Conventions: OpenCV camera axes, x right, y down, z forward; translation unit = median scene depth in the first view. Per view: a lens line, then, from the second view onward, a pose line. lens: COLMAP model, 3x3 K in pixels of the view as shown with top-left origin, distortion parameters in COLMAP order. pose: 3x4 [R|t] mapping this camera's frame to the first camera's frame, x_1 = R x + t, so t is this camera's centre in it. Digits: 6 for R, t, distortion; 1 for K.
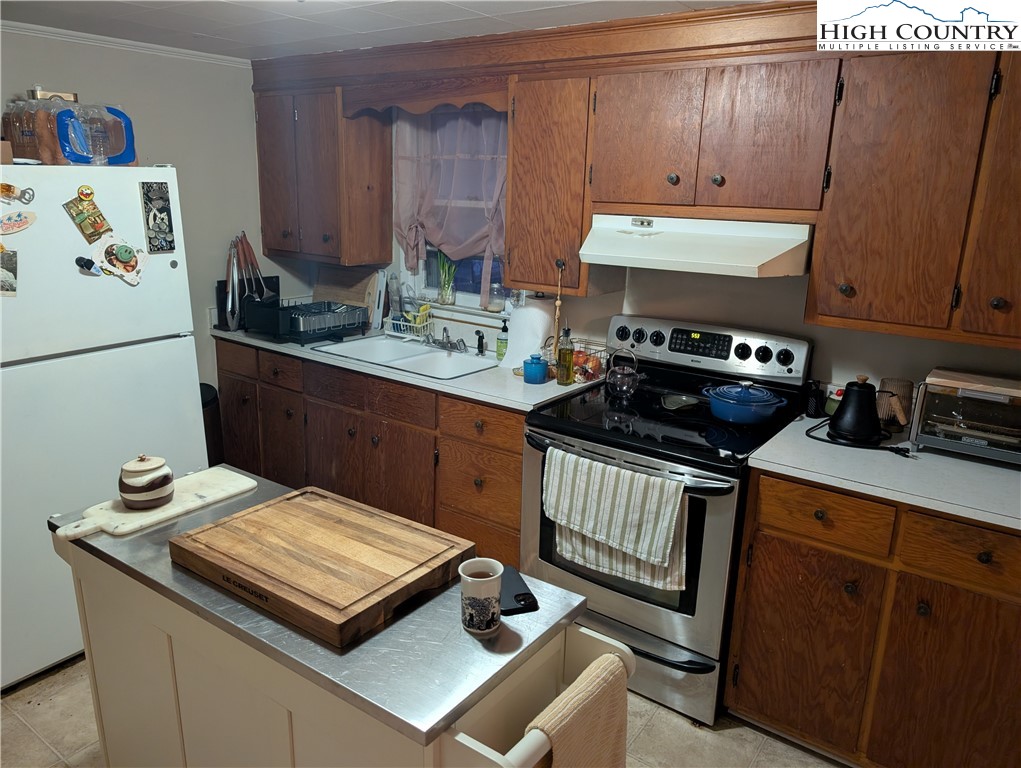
lens RADIAL K [[742.0, 0, 526.5], [0, 742.0, 382.7], [0, 0, 1]] dist [0.005326, -0.001256]
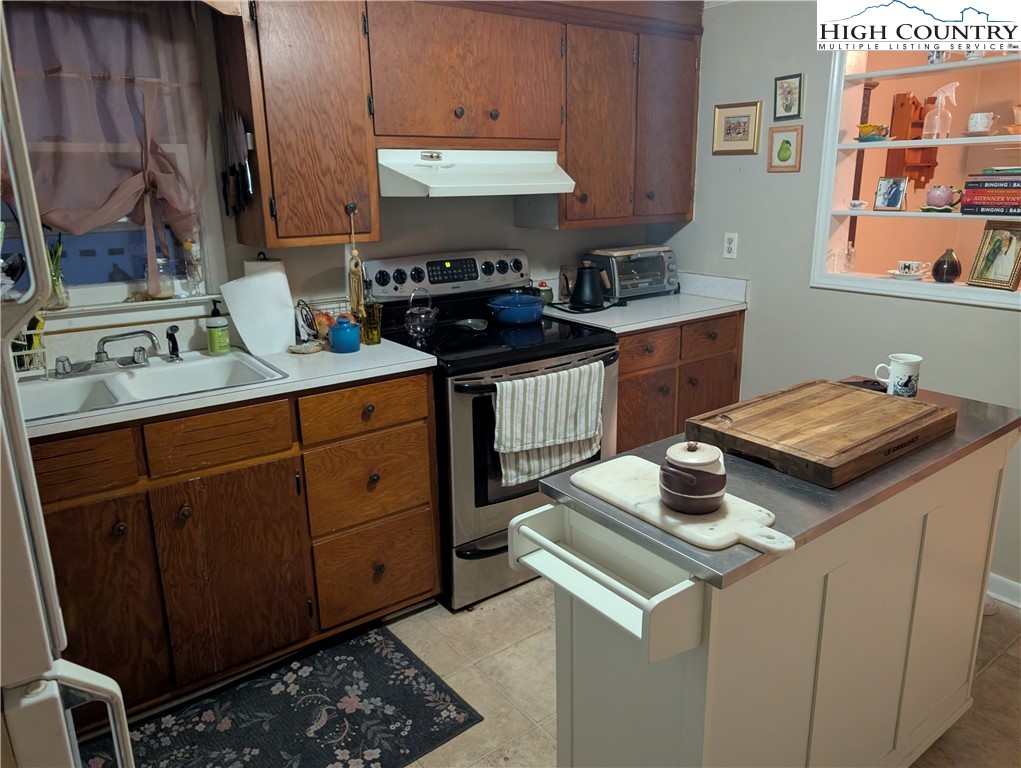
lens RADIAL K [[742.0, 0, 526.5], [0, 742.0, 382.7], [0, 0, 1]] dist [0.005326, -0.001256]
pose [[0.271686, -0.283045, 0.919822, -0.820942], [0.258146, 0.942180, 0.213677, -0.107597], [-0.927118, 0.179396, 0.329044, 0.601970]]
